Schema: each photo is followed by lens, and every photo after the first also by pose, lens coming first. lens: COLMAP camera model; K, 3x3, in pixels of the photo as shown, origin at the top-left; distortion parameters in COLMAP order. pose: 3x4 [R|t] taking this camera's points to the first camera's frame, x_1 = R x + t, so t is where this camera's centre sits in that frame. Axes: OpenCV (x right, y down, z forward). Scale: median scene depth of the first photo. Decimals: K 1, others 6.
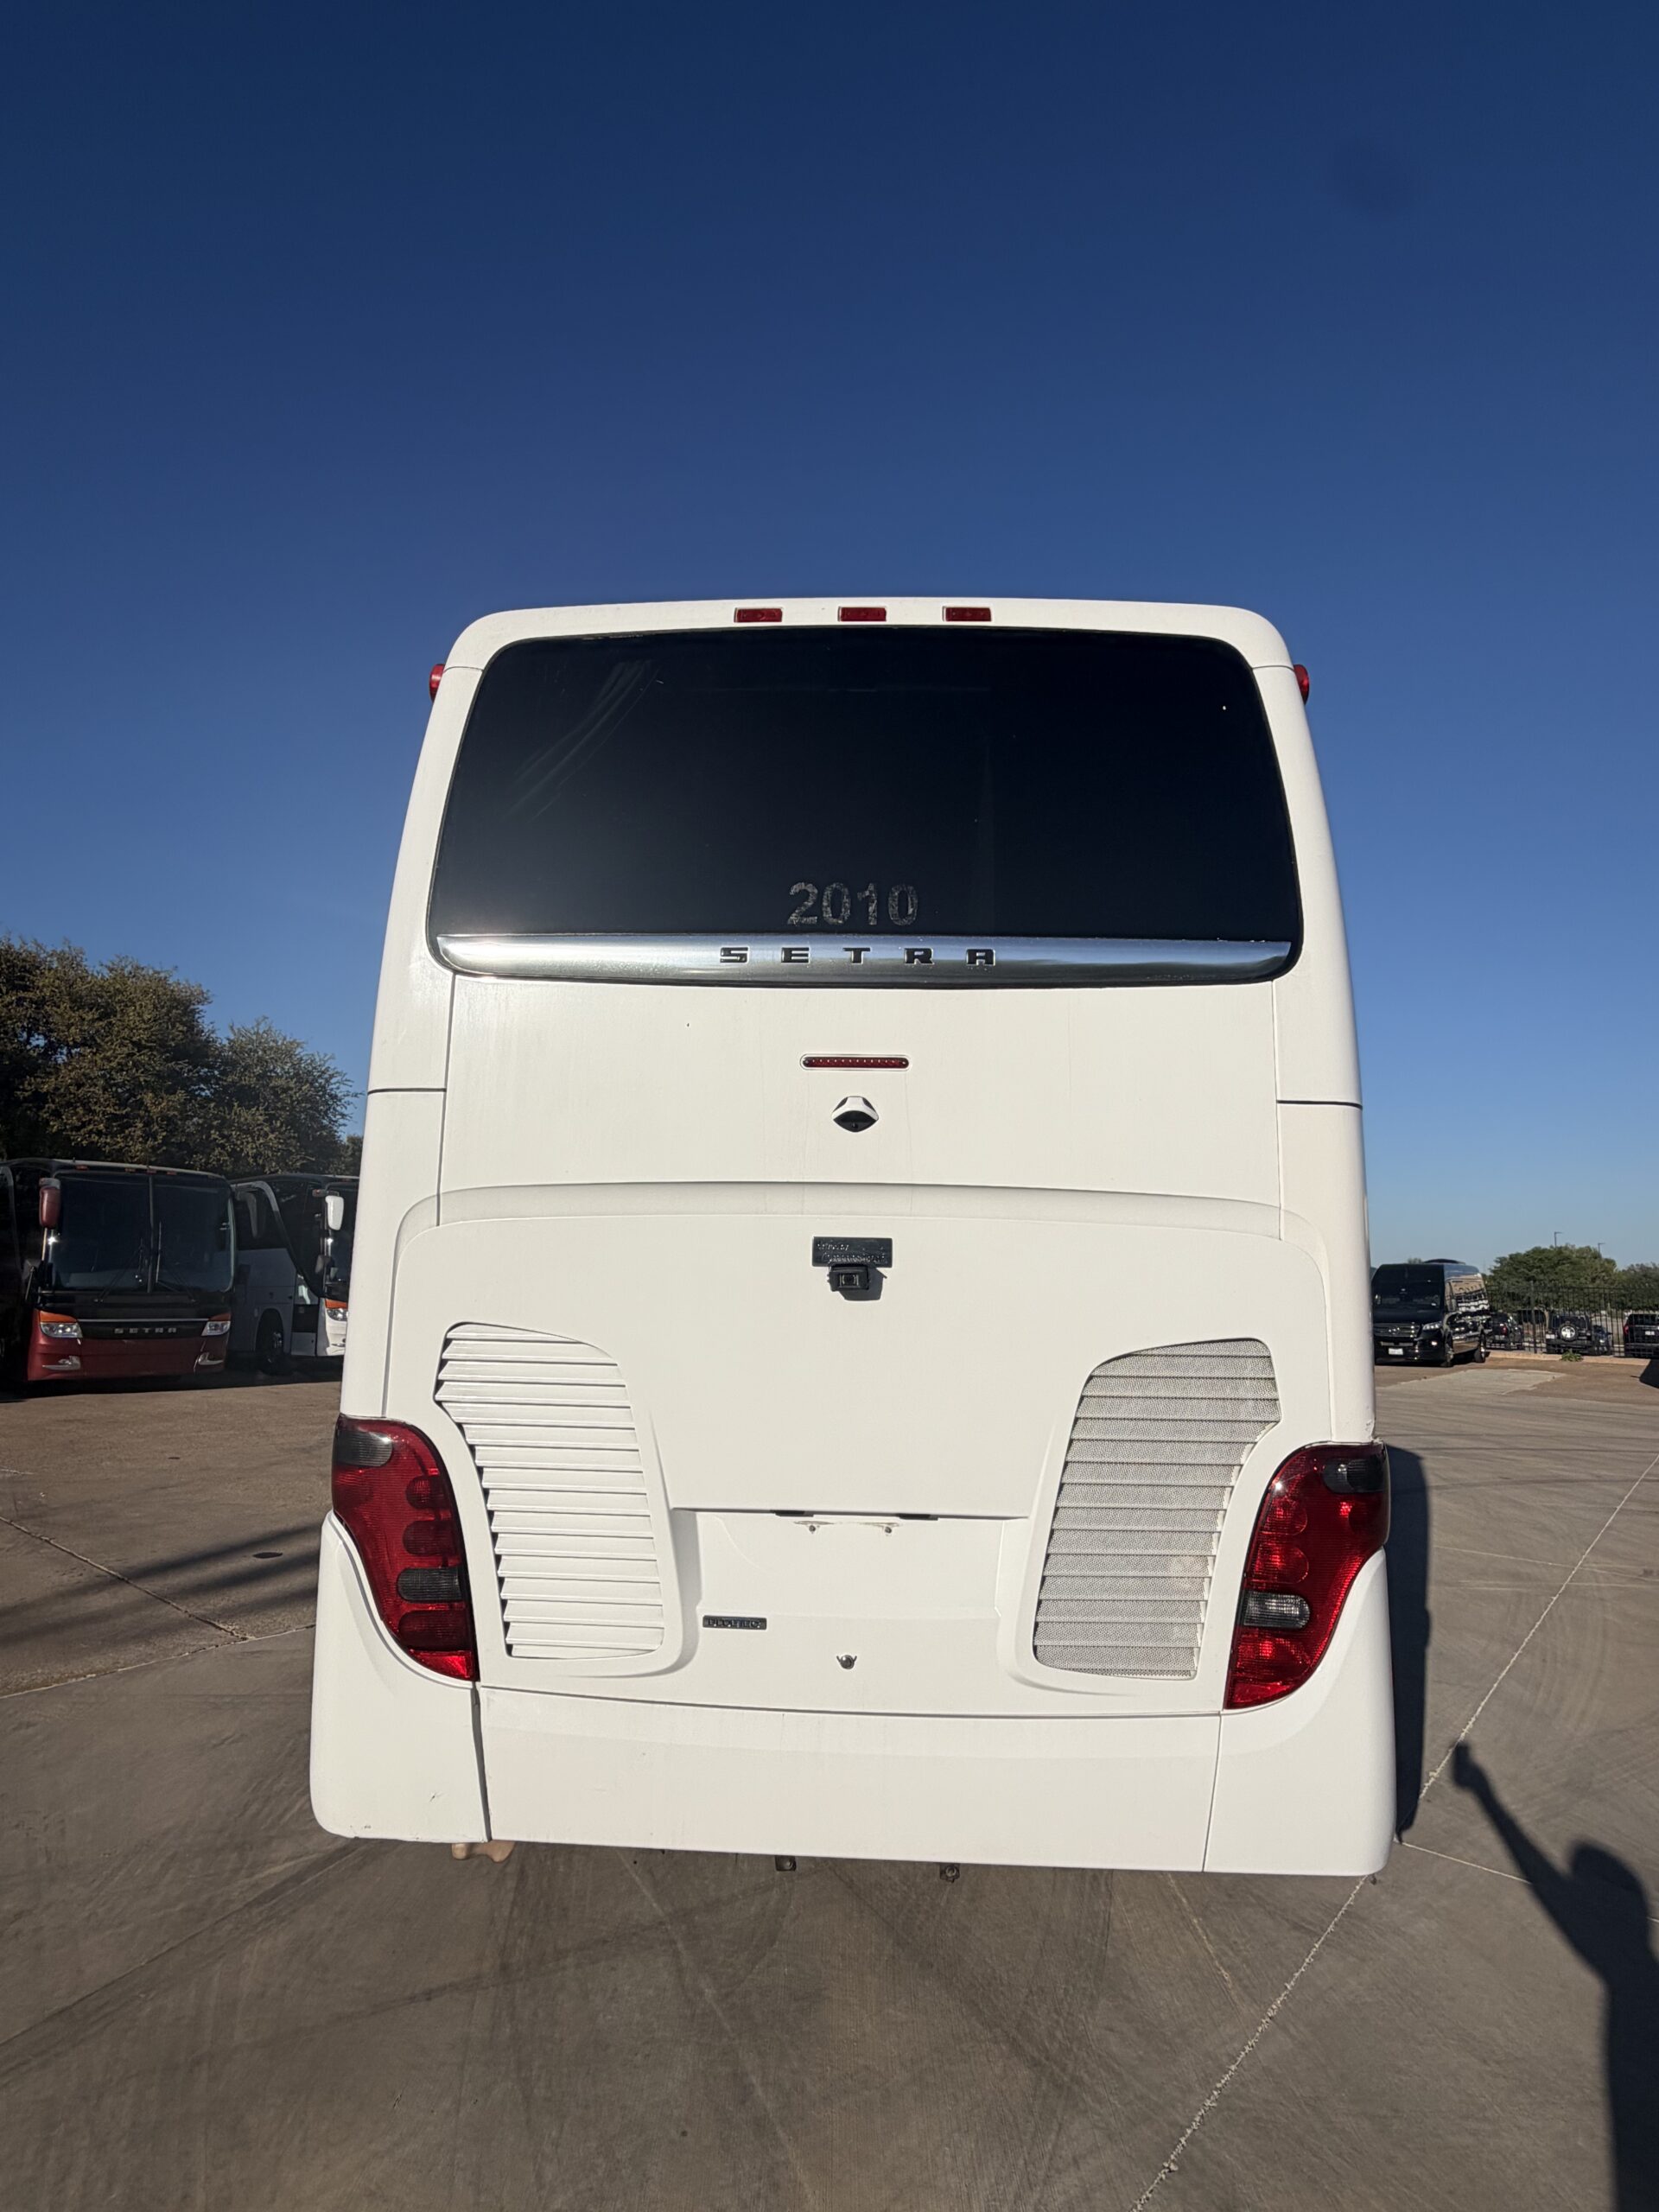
lens RADIAL K [[1231.4, 0, 831.1], [0, 1231.4, 1106.2], [0, 0, 1]] dist [-0.003565, -0.001160]
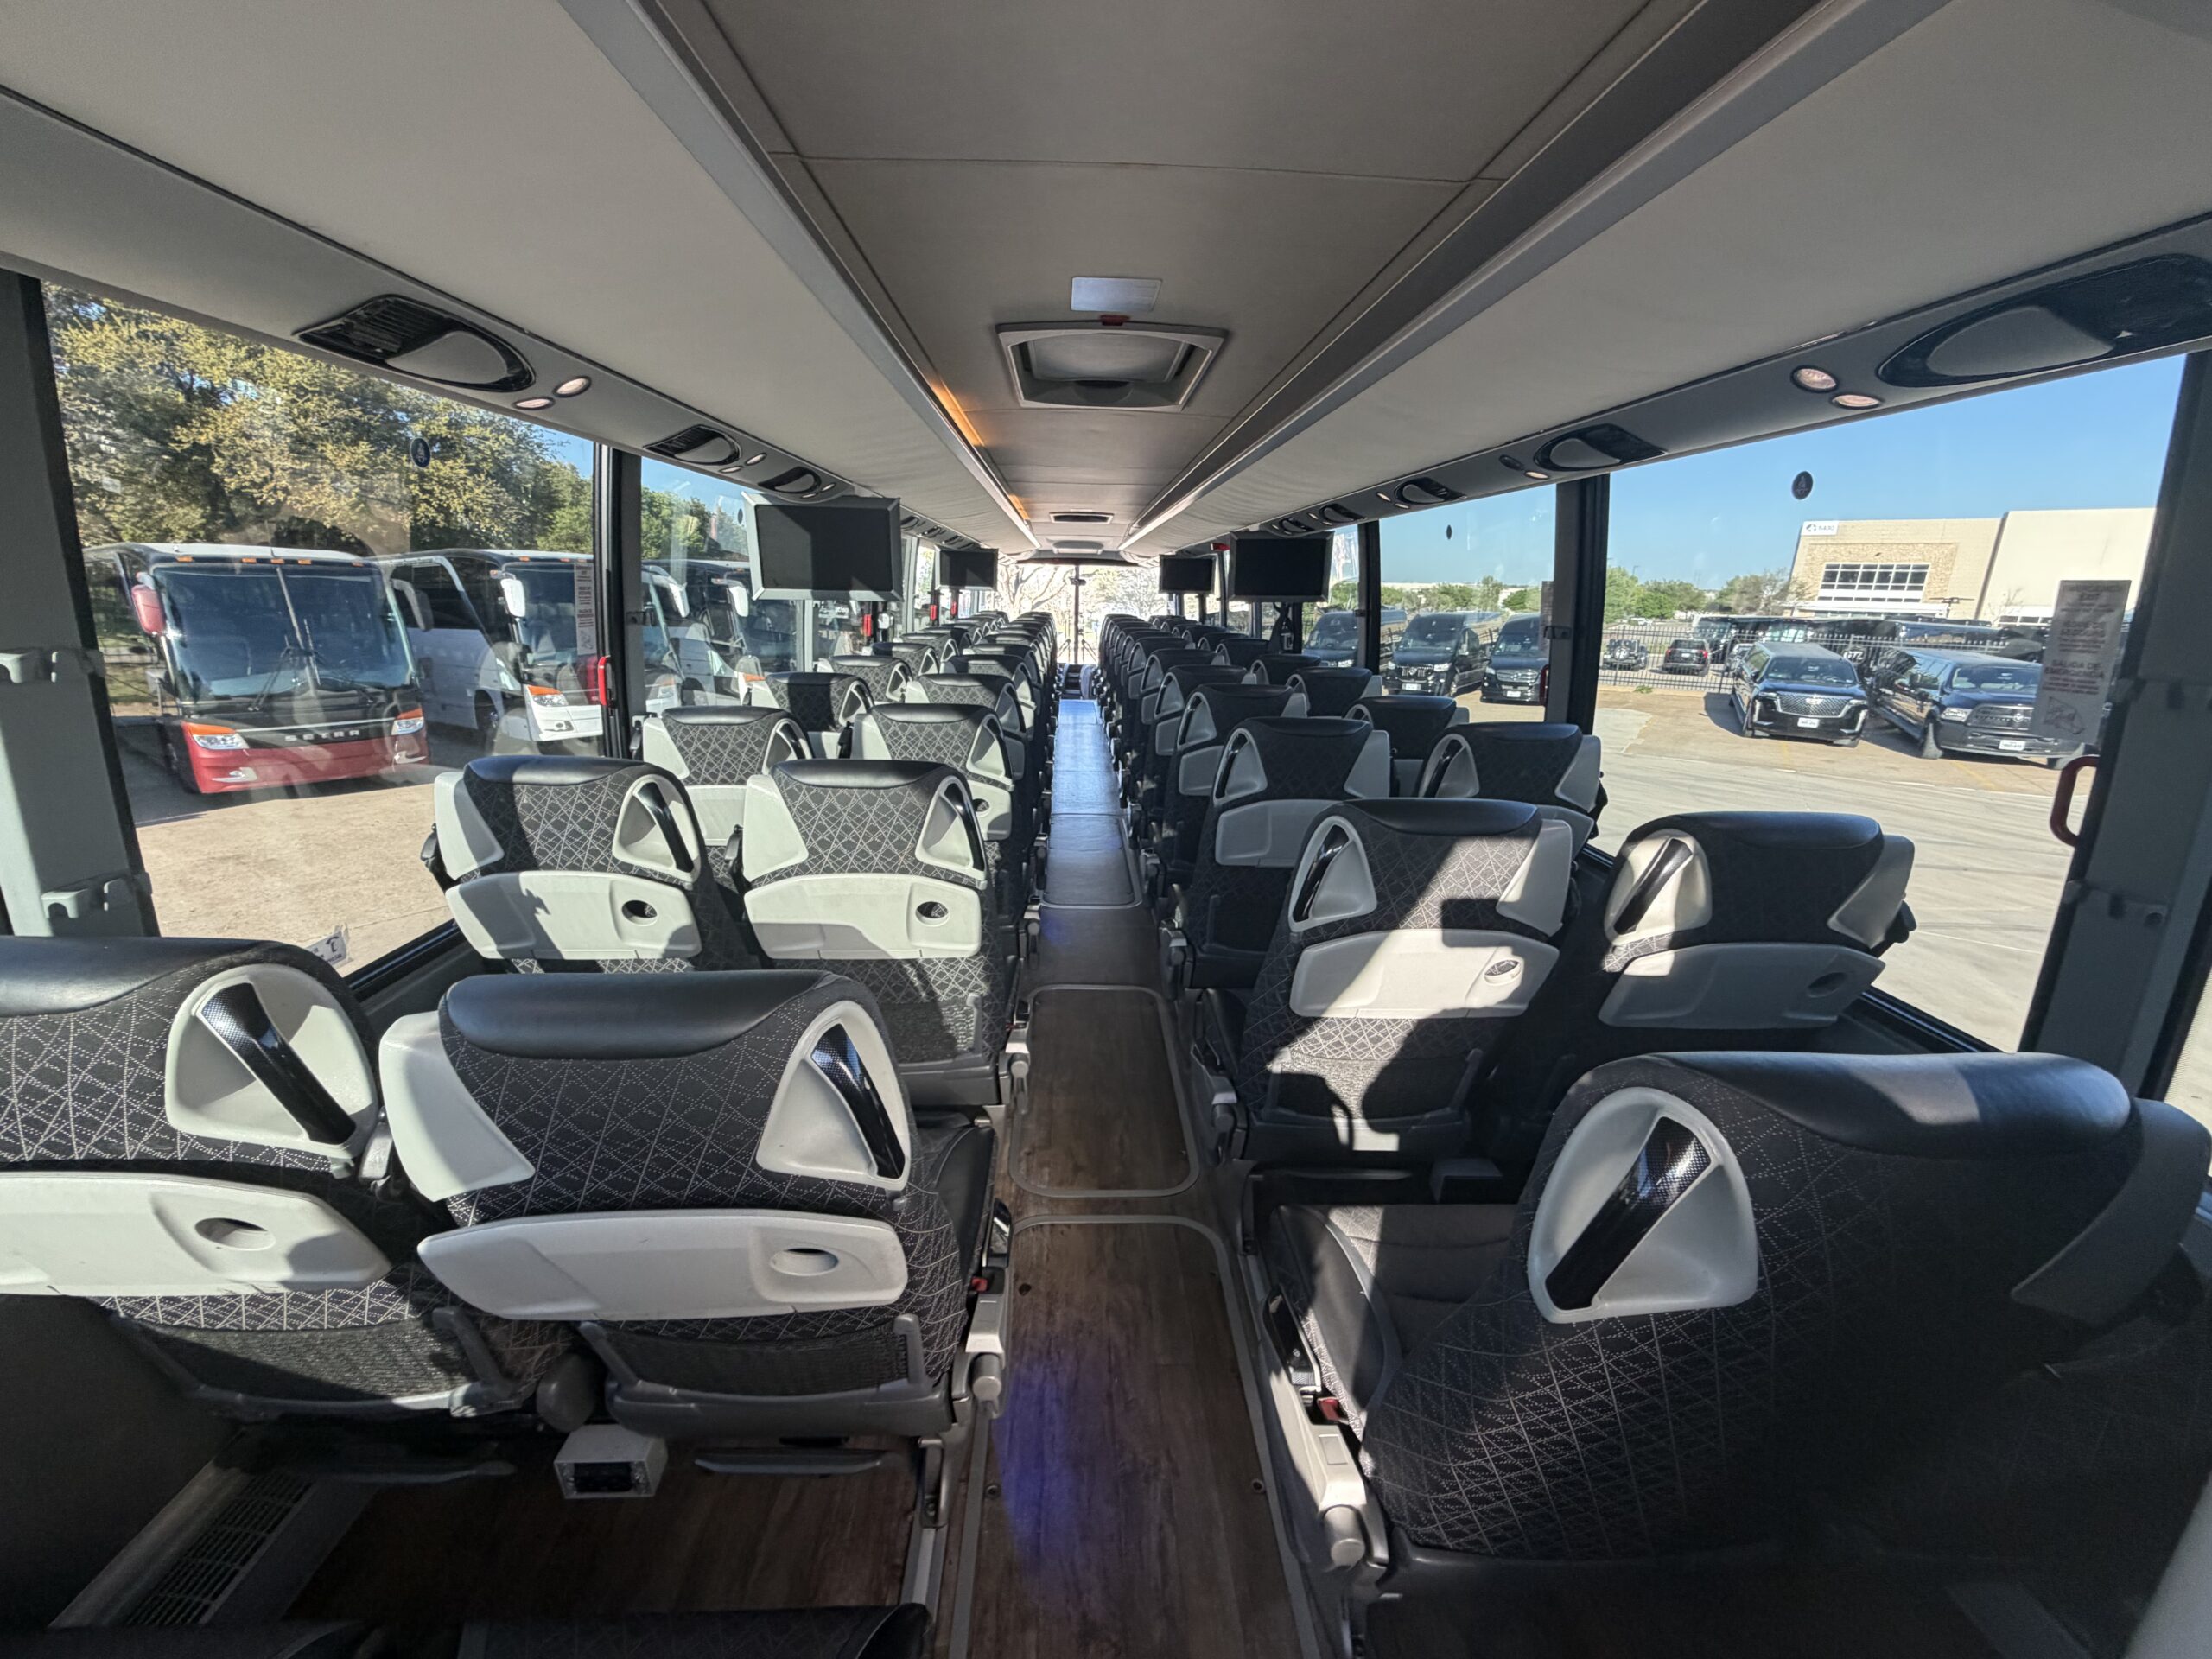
lens RADIAL K [[880.6, 0, 1094.5], [0, 880.6, 831.3], [0, 0, 1]] dist [-0.000254, 0.000326]
pose [[0.997624, -0.021473, 0.065458, 0.000437], [-0.007708, 0.909422, 0.415804, -0.030127], [-0.068457, -0.415321, 0.907096, 0.217283]]
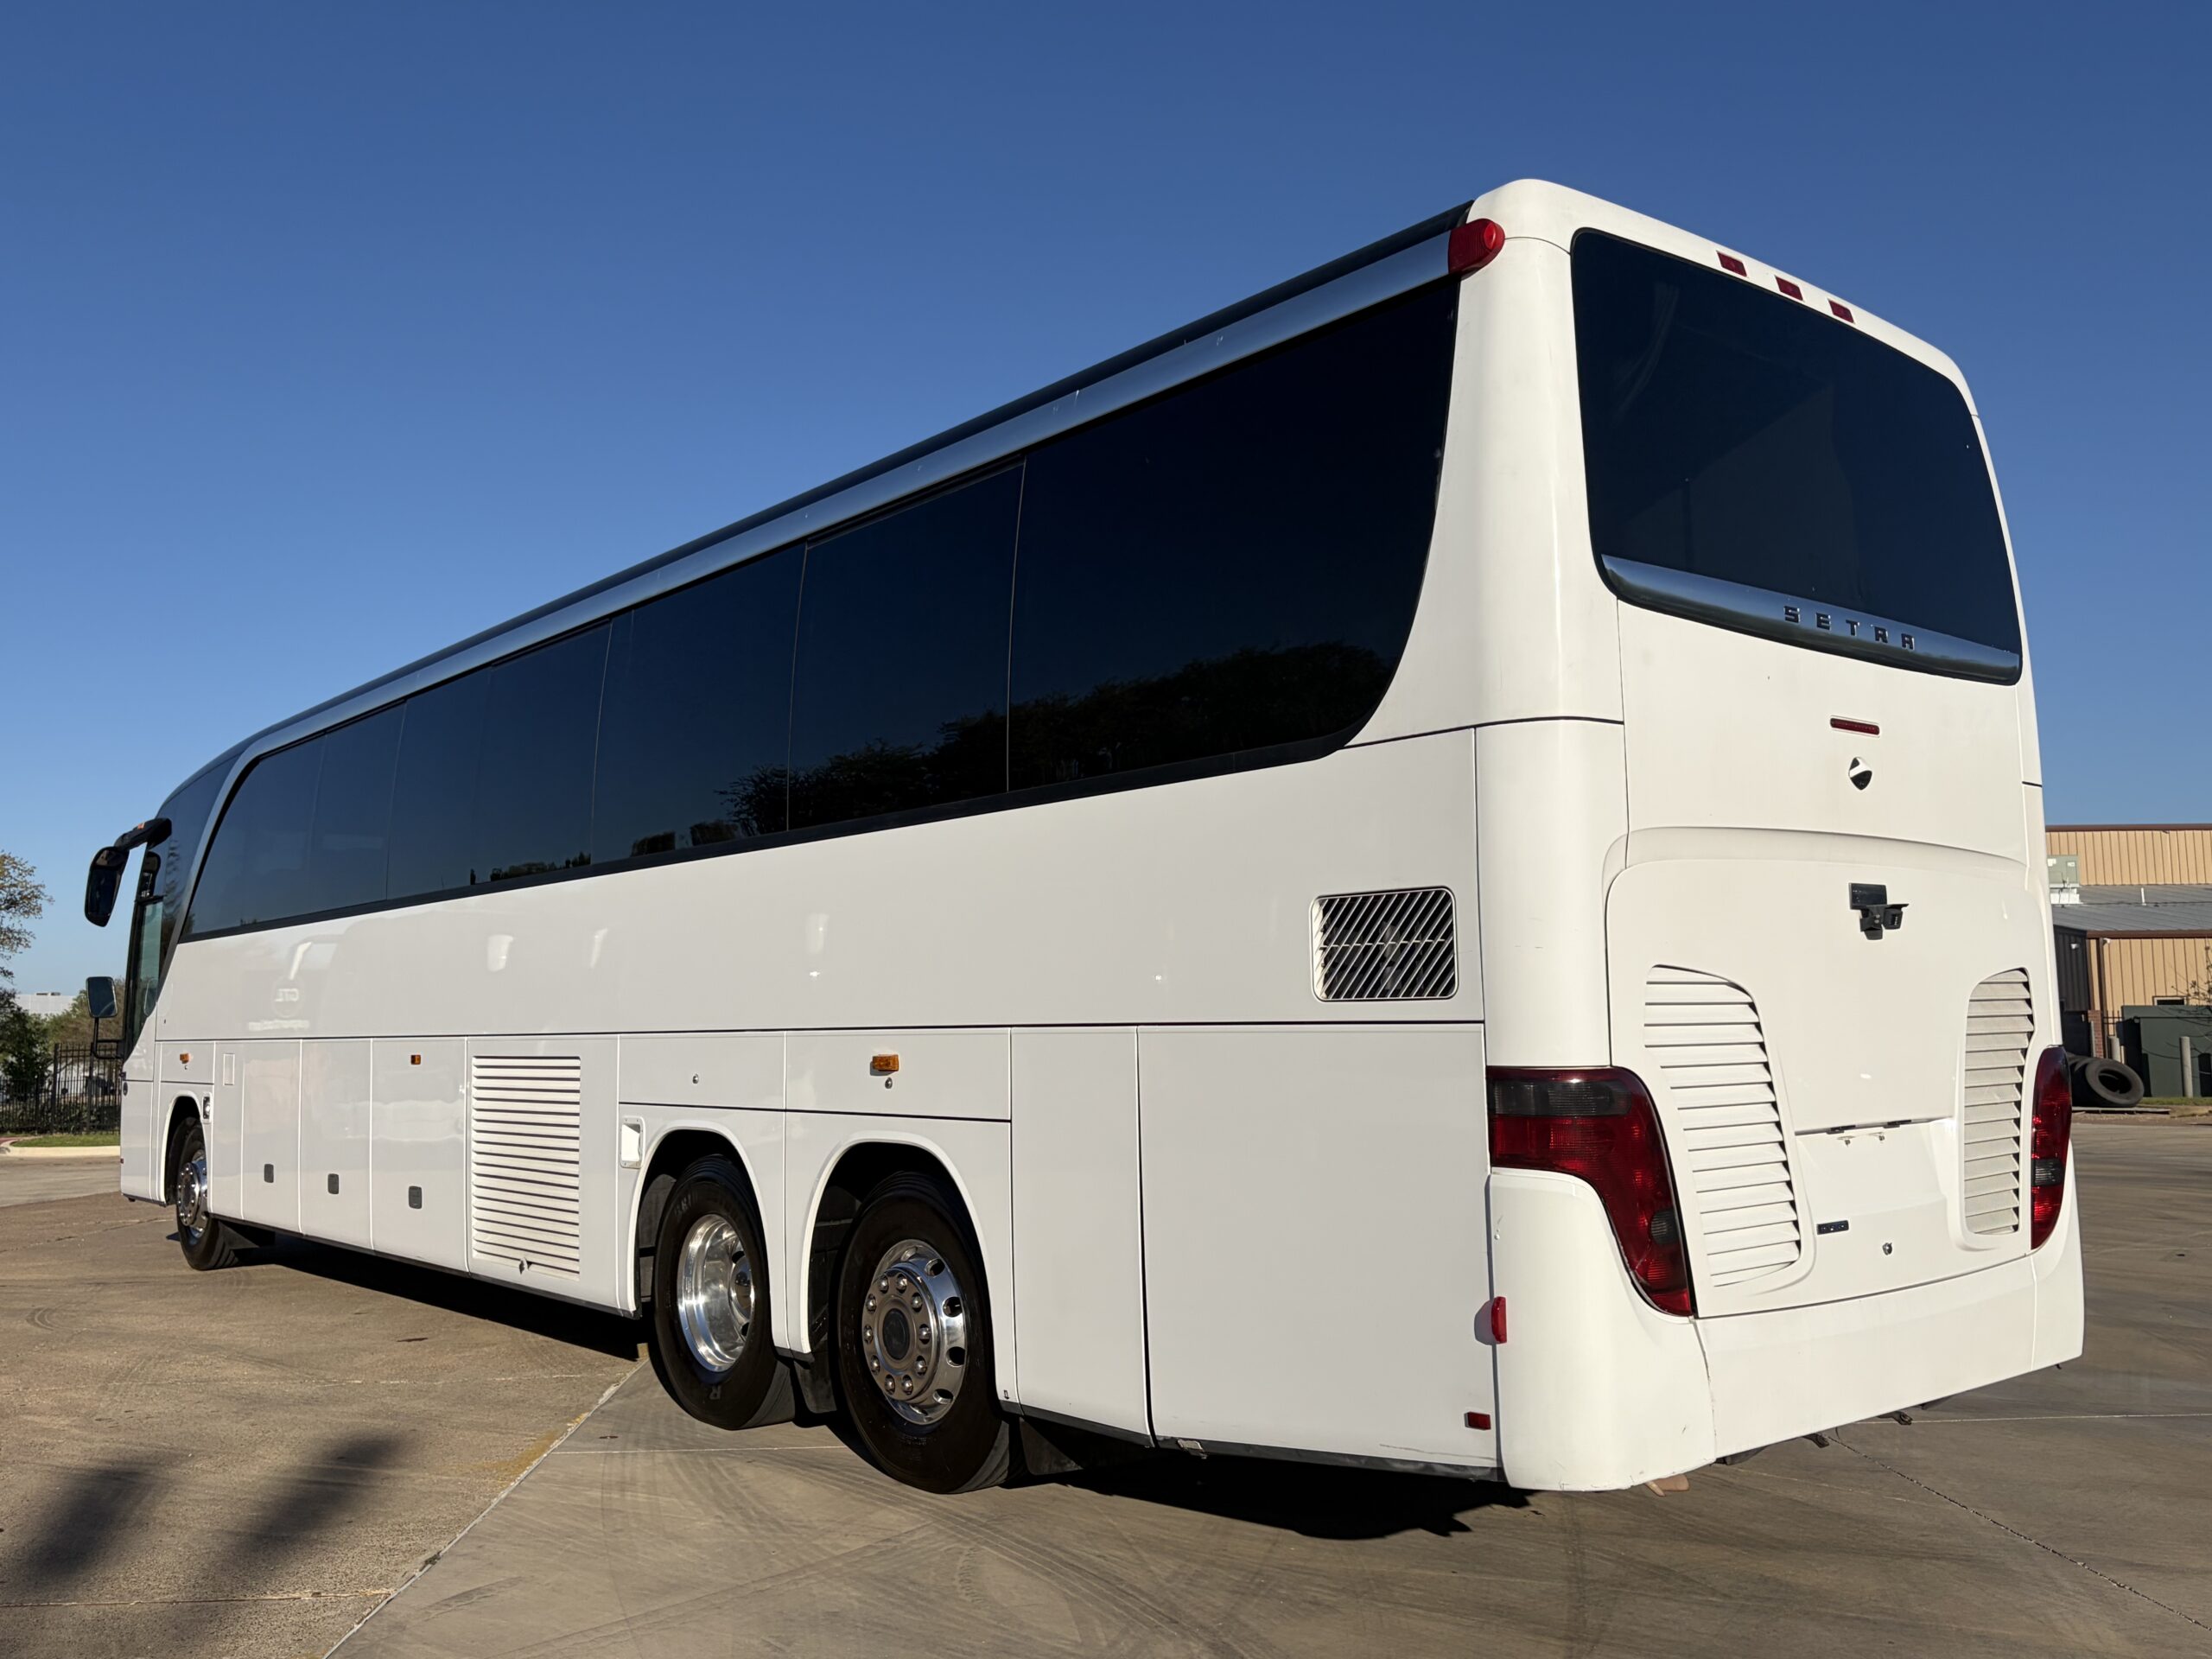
lens RADIAL K [[1882.6, 0, 1105.5], [0, 1882.6, 828.5], [0, 0, 1]] dist [0.006488, 0.000890]
pose [[0.740191, 0.033654, 0.671554, -1.588090], [-0.073127, 0.996852, 0.030644, 0.052546], [-0.668409, -0.071791, 0.740322, 0.190845]]
